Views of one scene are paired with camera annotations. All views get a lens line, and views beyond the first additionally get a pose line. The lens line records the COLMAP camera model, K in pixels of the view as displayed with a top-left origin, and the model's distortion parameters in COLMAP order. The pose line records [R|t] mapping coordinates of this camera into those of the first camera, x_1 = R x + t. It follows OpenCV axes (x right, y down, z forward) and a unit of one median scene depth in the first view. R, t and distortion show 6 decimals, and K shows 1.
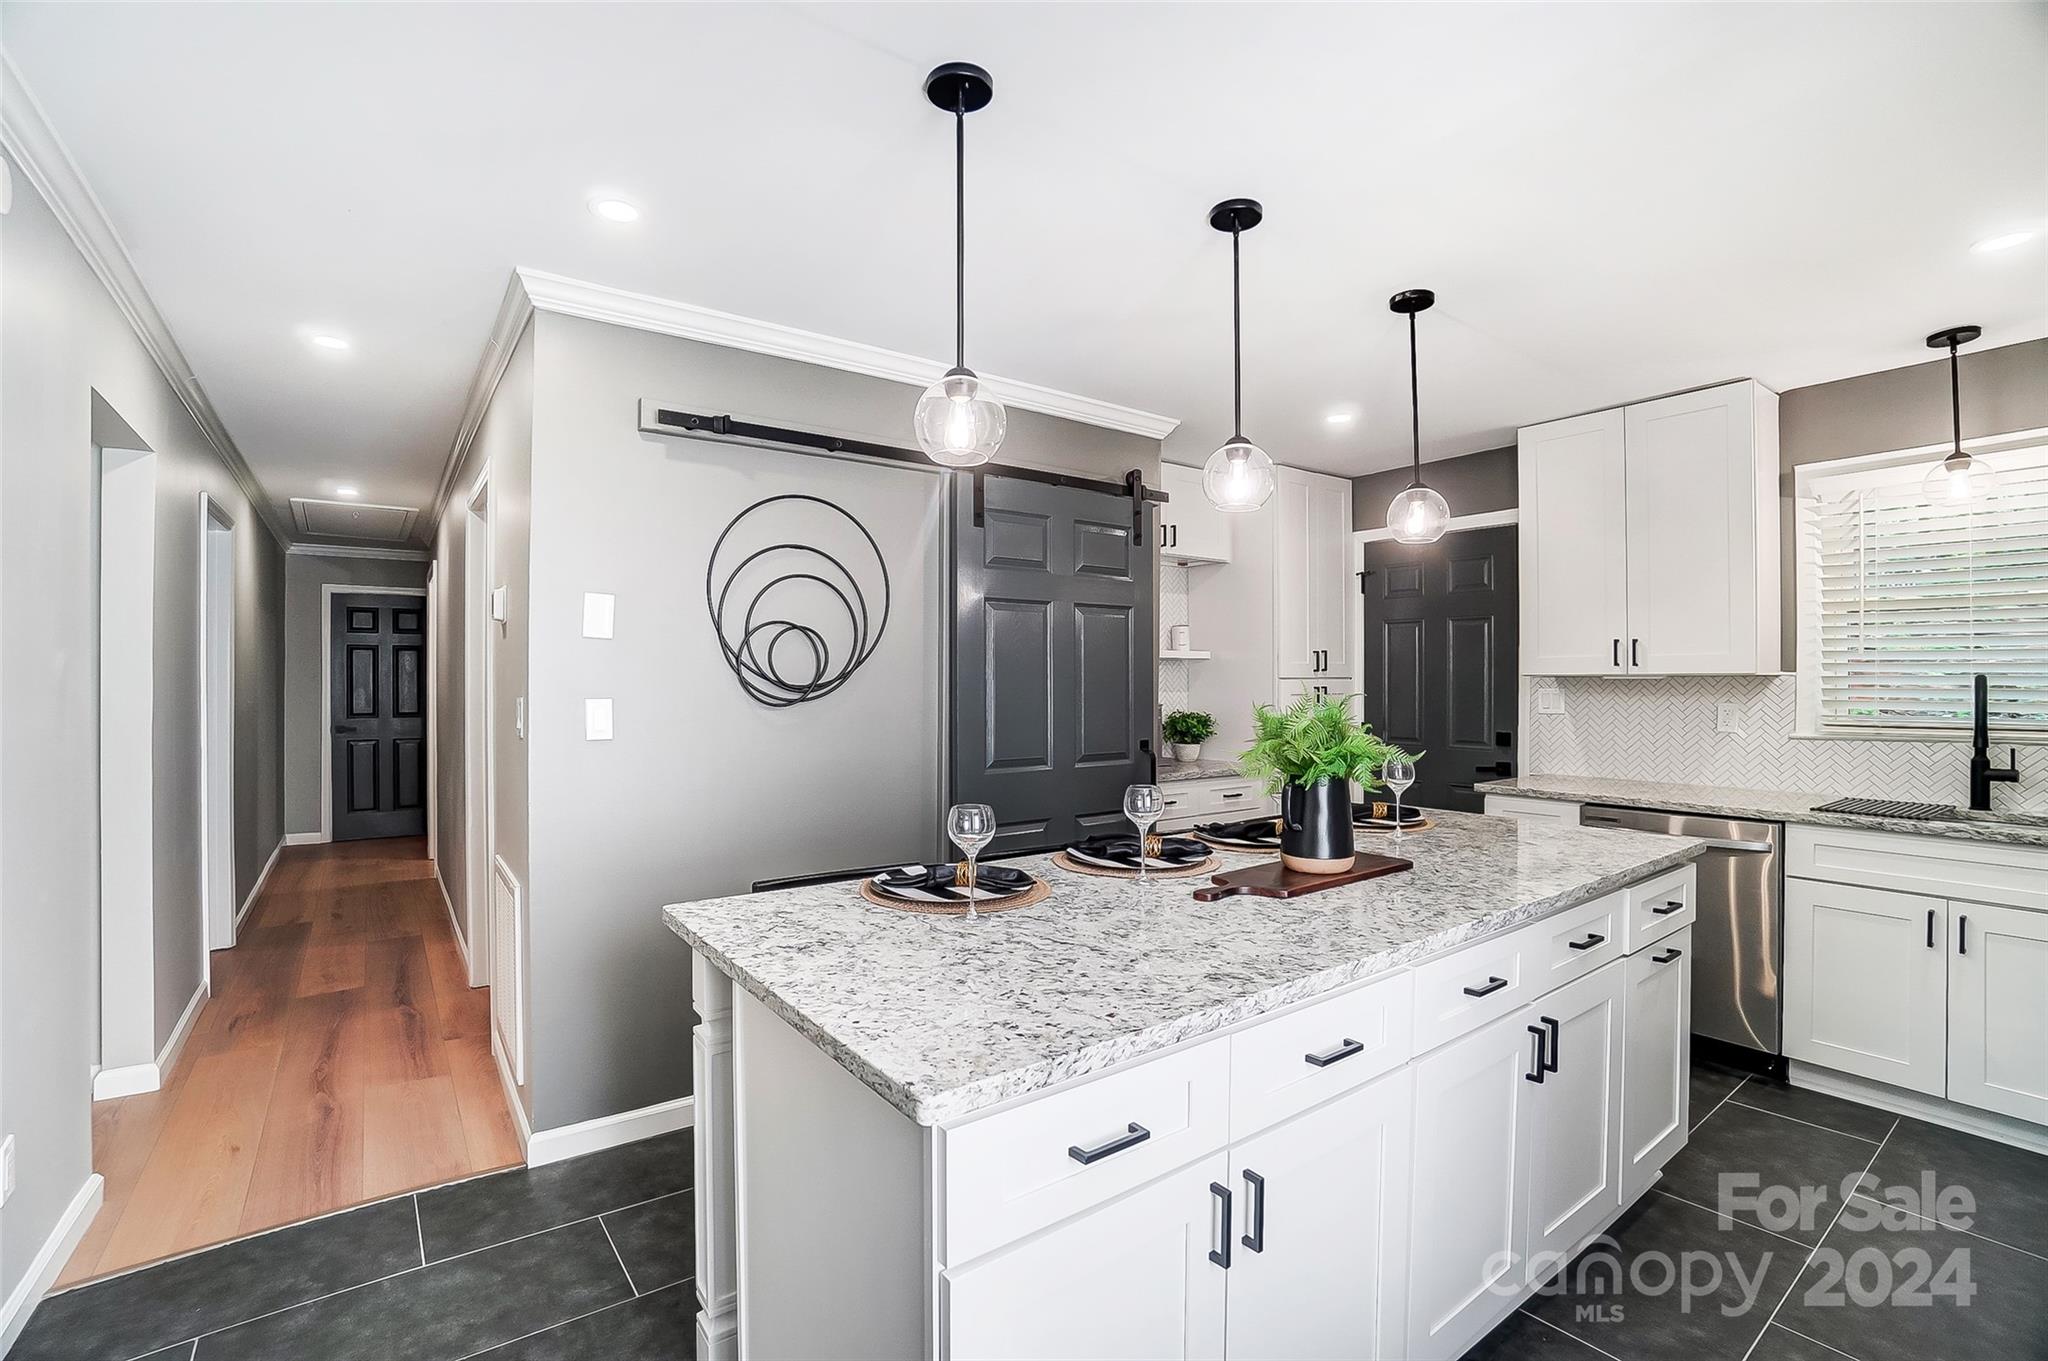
lens RADIAL K [[914.8, 0, 1024.0], [0, 914.8, 680.5], [0, 0, 1]] dist [-0.061410, 0.022129]
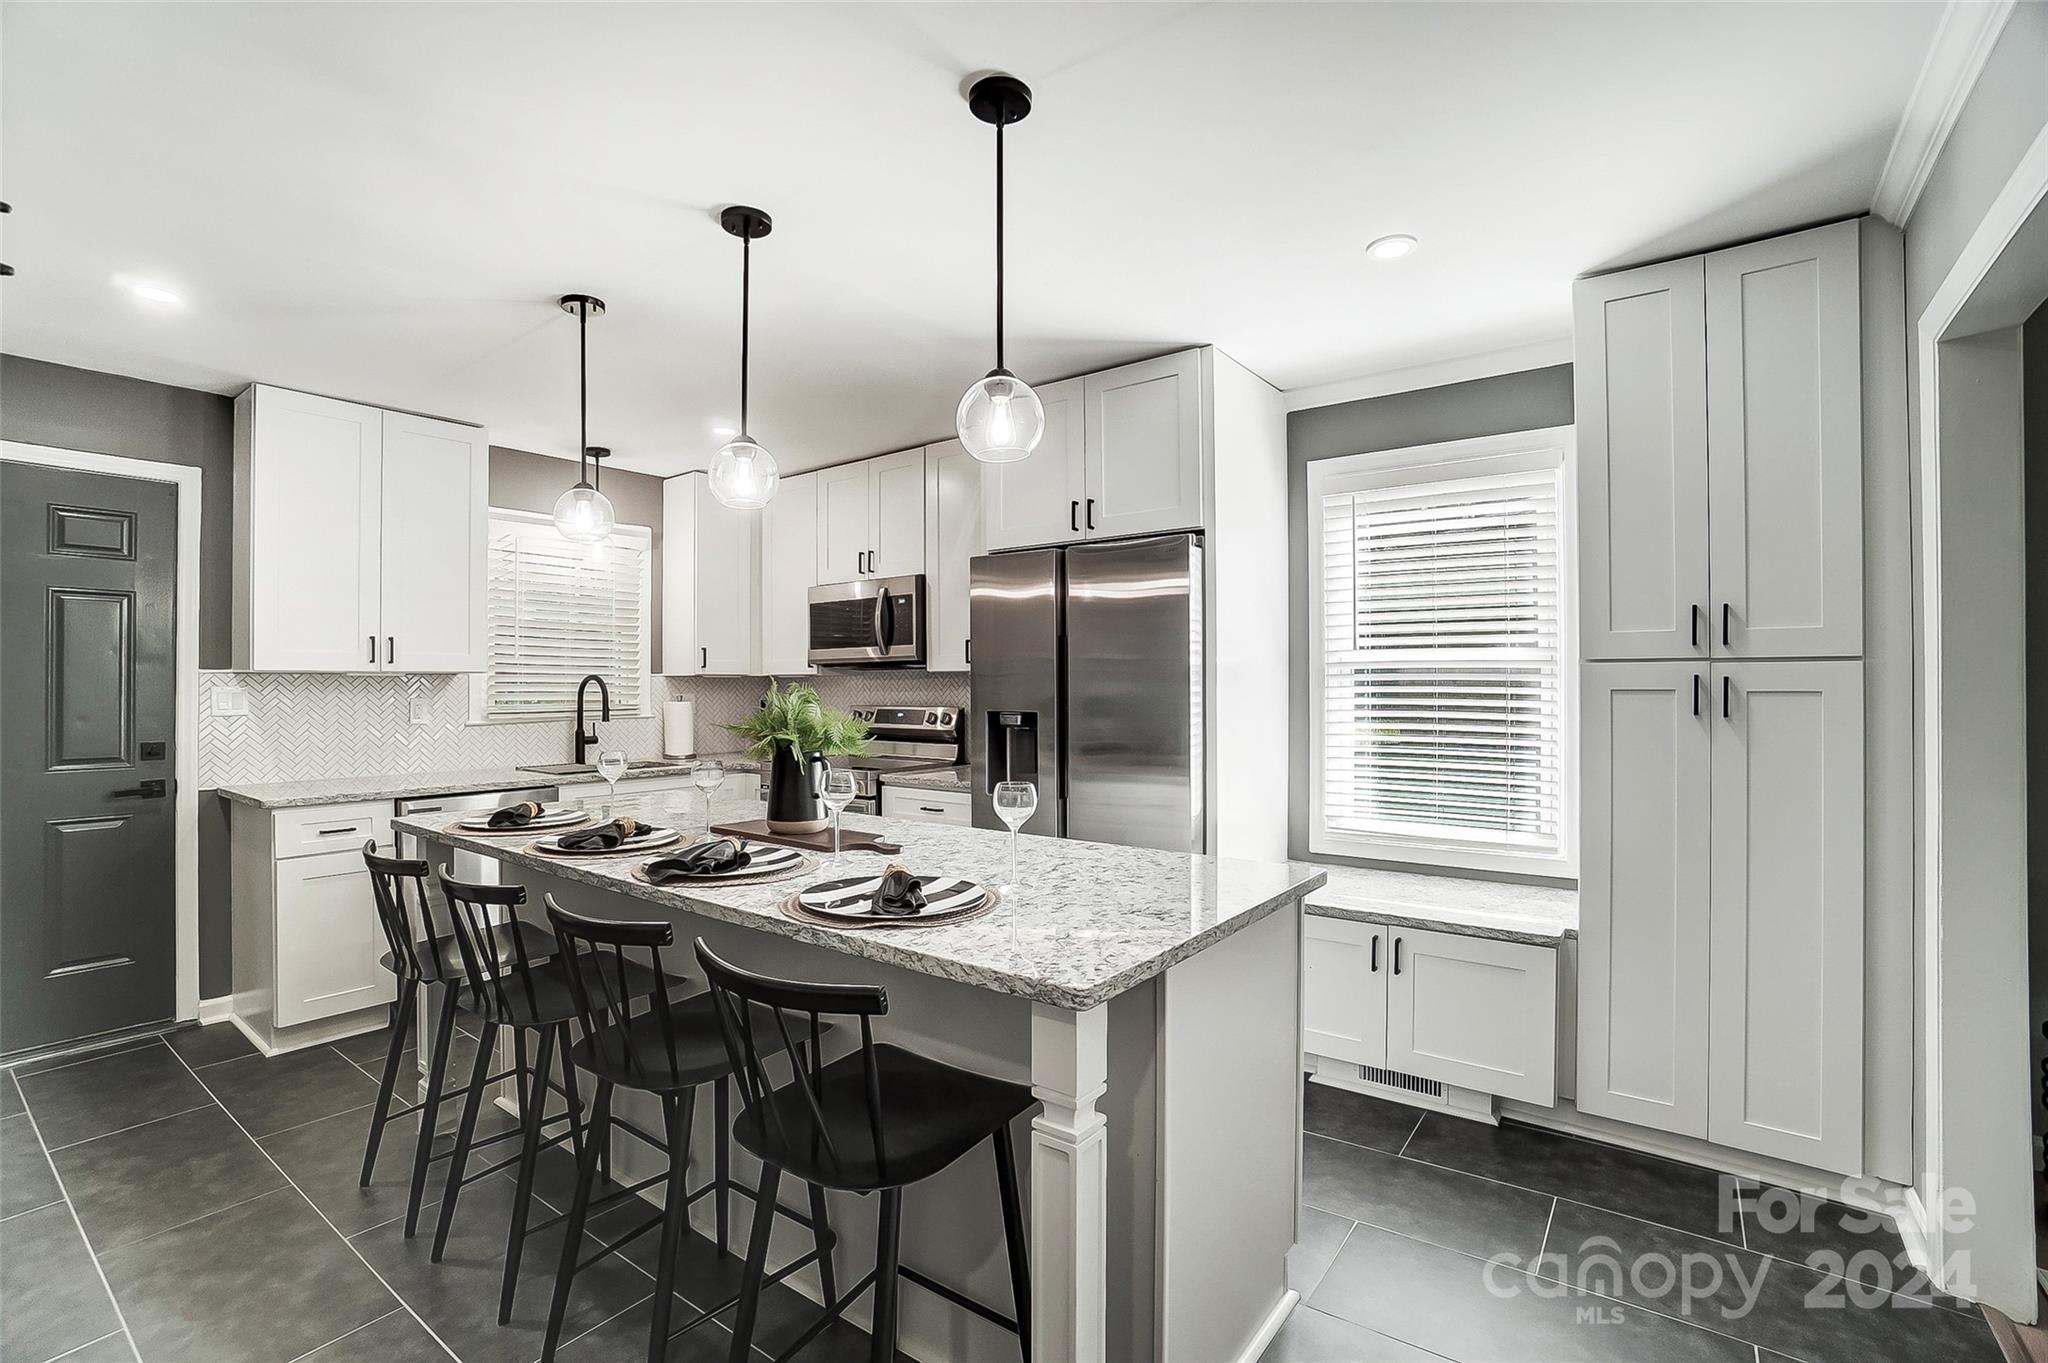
lens RADIAL K [[905.3, 0, 1022.4], [0, 905.3, 677.9], [0, 0, 1]] dist [-0.063470, 0.020996]
pose [[-0.289928, 0.006929, 0.957023, -0.606342], [0.001820, 0.999976, -0.006689, 0.010744], [-0.957047, -0.000197, -0.289933, 0.725147]]
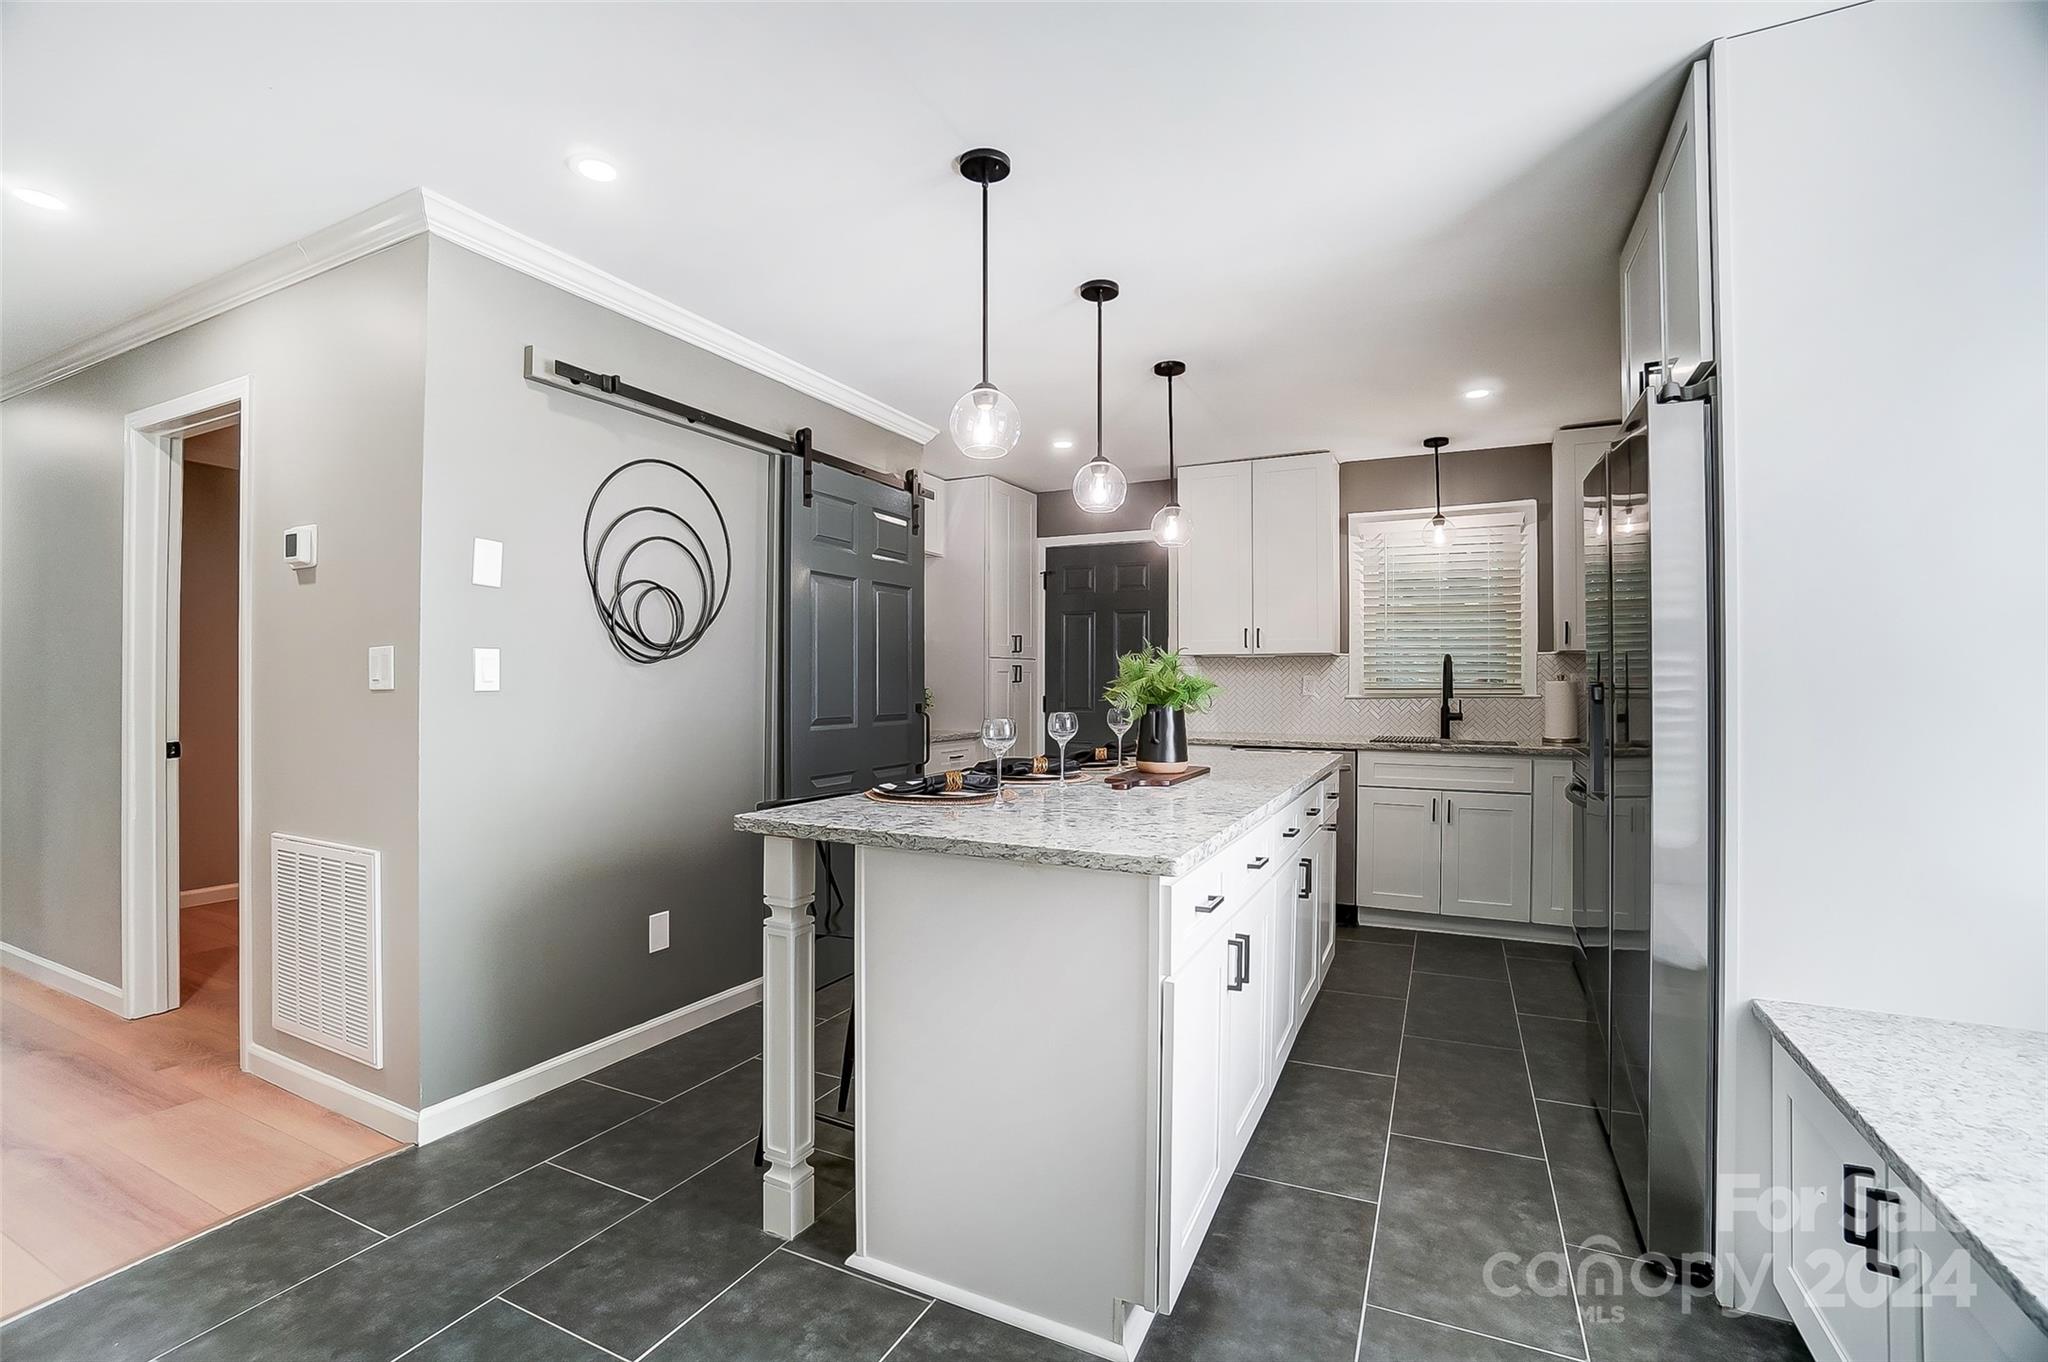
lens RADIAL K [[905.3, 0, 1022.4], [0, 905.3, 677.4], [0, 0, 1]] dist [-0.063470, 0.020996]
pose [[0.887951, 0.005406, 0.459905, -0.347371], [-0.003260, 0.999980, -0.005461, 0.047536], [-0.459926, 0.003349, 0.887951, -0.092735]]
